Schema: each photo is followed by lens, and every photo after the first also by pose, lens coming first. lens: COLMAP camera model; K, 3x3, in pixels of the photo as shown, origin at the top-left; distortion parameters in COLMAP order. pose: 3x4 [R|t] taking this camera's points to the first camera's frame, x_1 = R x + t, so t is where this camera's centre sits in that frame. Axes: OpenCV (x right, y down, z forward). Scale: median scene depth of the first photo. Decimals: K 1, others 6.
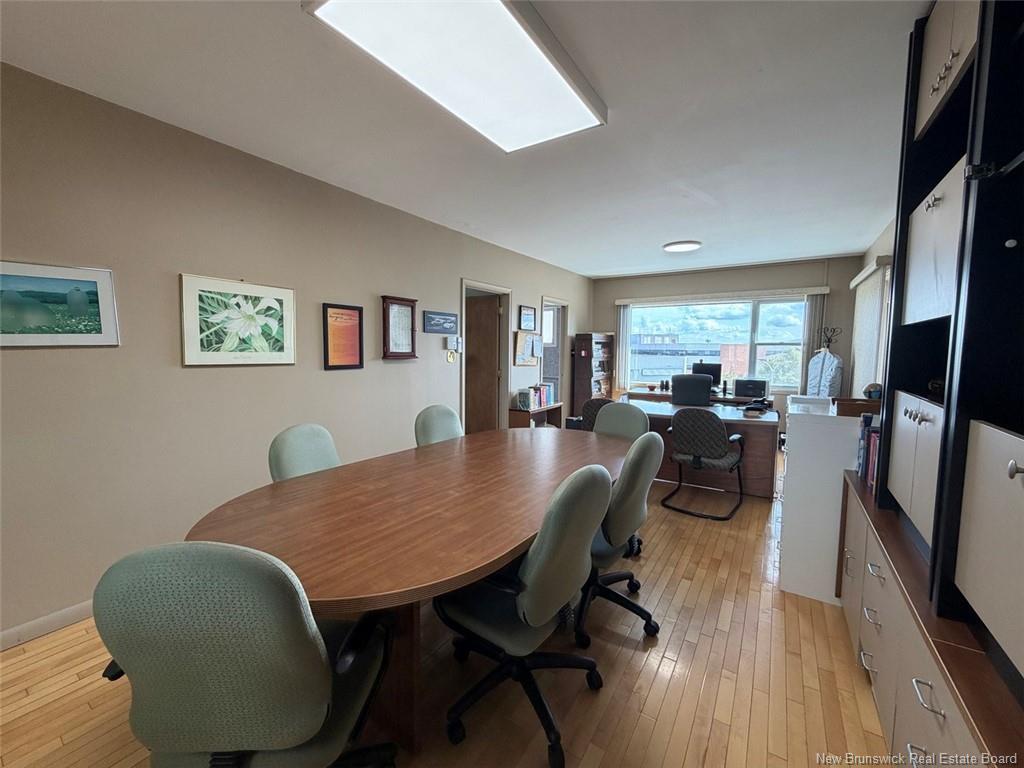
lens RADIAL K [[413.3, 0, 512.0], [0, 413.3, 384.0], [0, 0, 1]] dist [0.001290, 0.000014]
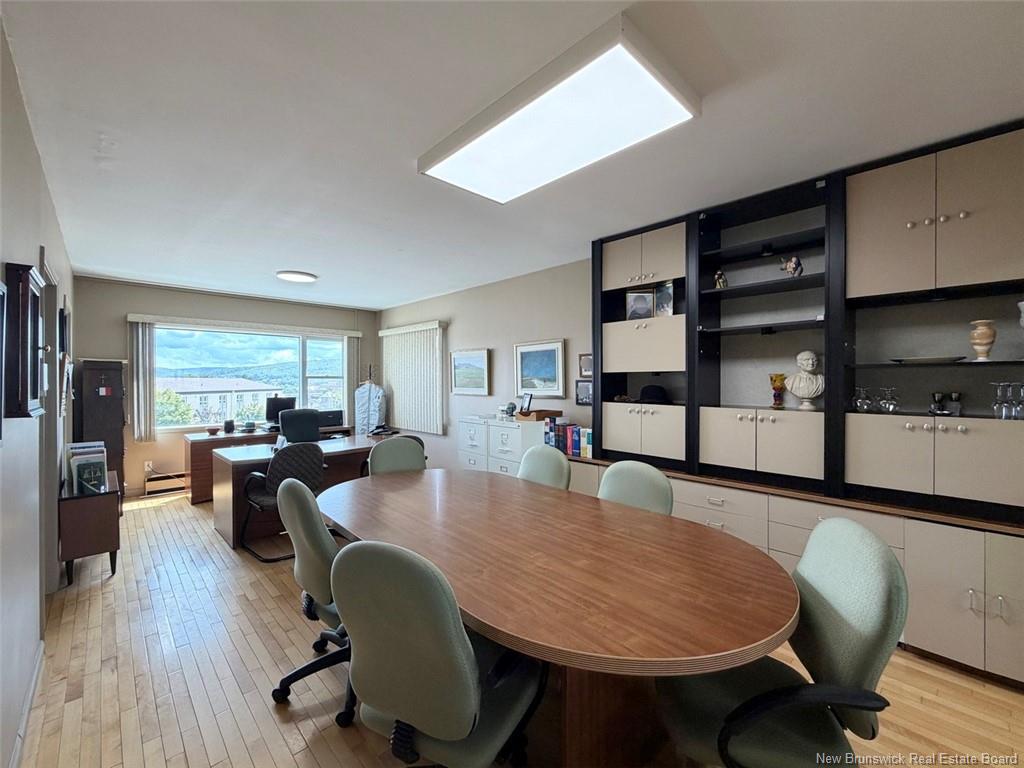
lens RADIAL K [[426.2, 0, 512.0], [0, 426.2, 384.0], [0, 0, 1]] dist [0.000913, -0.000002]
pose [[0.222900, -0.013957, 0.974741, -1.107972], [0.085669, 0.996309, -0.005324, -0.091056], [-0.971070, 0.084692, 0.223273, 0.797447]]
